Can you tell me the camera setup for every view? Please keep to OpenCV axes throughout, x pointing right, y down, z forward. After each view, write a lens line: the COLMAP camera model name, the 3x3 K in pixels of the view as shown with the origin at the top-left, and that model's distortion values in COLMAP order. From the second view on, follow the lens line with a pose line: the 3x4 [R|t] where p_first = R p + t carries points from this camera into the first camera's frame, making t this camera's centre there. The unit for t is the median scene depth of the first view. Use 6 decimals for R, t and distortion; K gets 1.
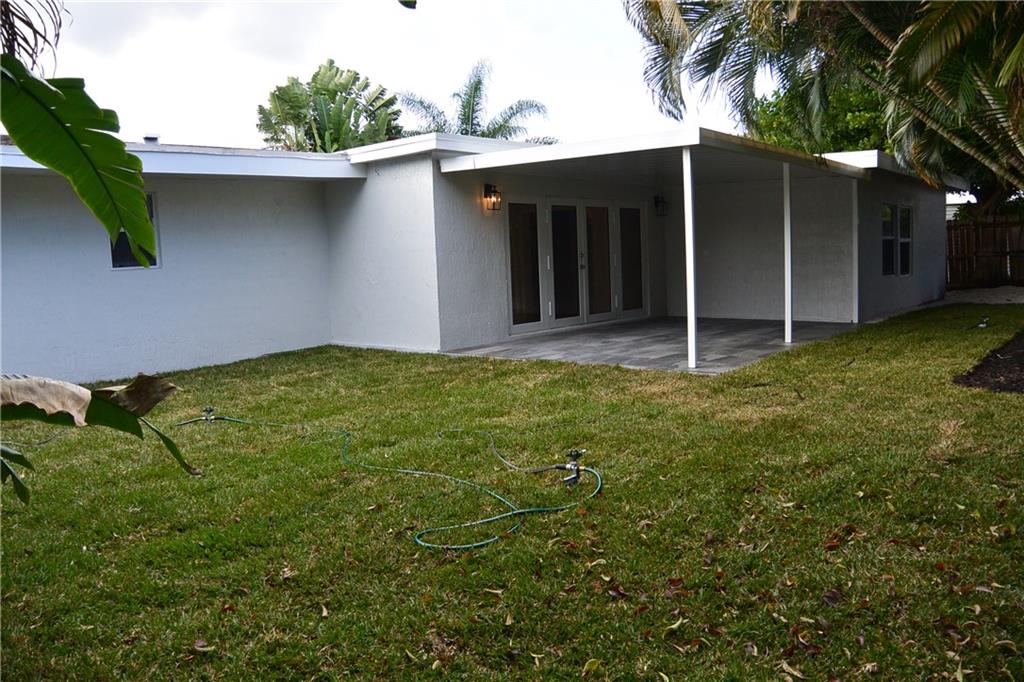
lens RADIAL K [[794.6, 0, 512.0], [0, 794.6, 341.0], [0, 0, 1]] dist [-0.176023, 0.119967]
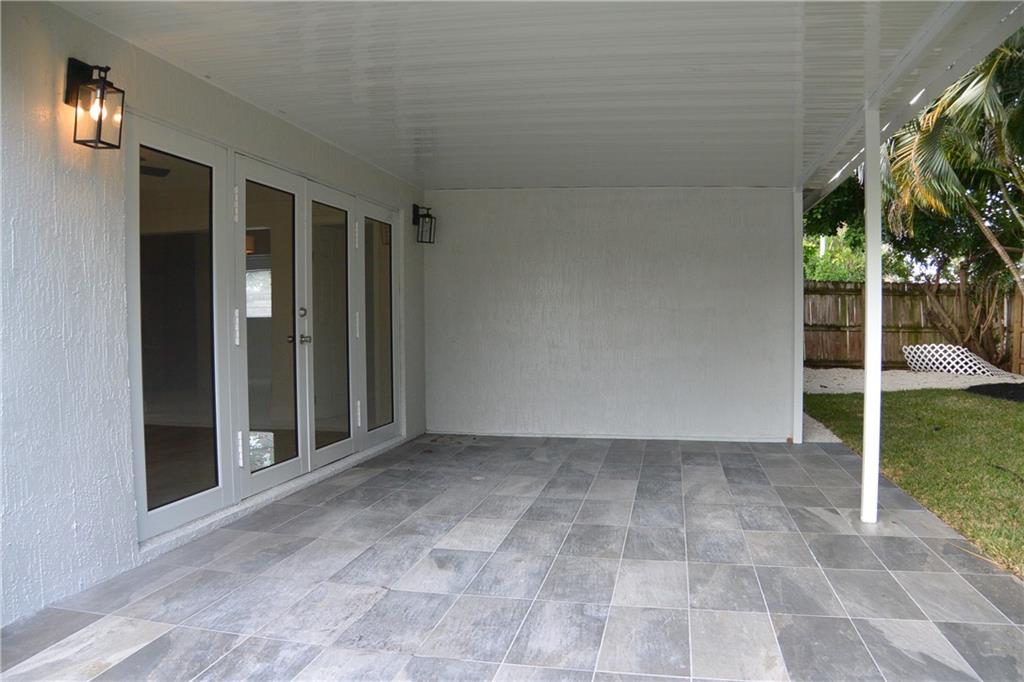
lens RADIAL K [[794.6, 0, 512.0], [0, 794.6, 341.0], [0, 0, 1]] dist [-0.176023, 0.119967]
pose [[0.864451, 0.017361, 0.502417, -0.028348], [0.027805, 0.996223, -0.082265, -0.060830], [-0.501948, 0.085083, 0.860703, 0.645369]]
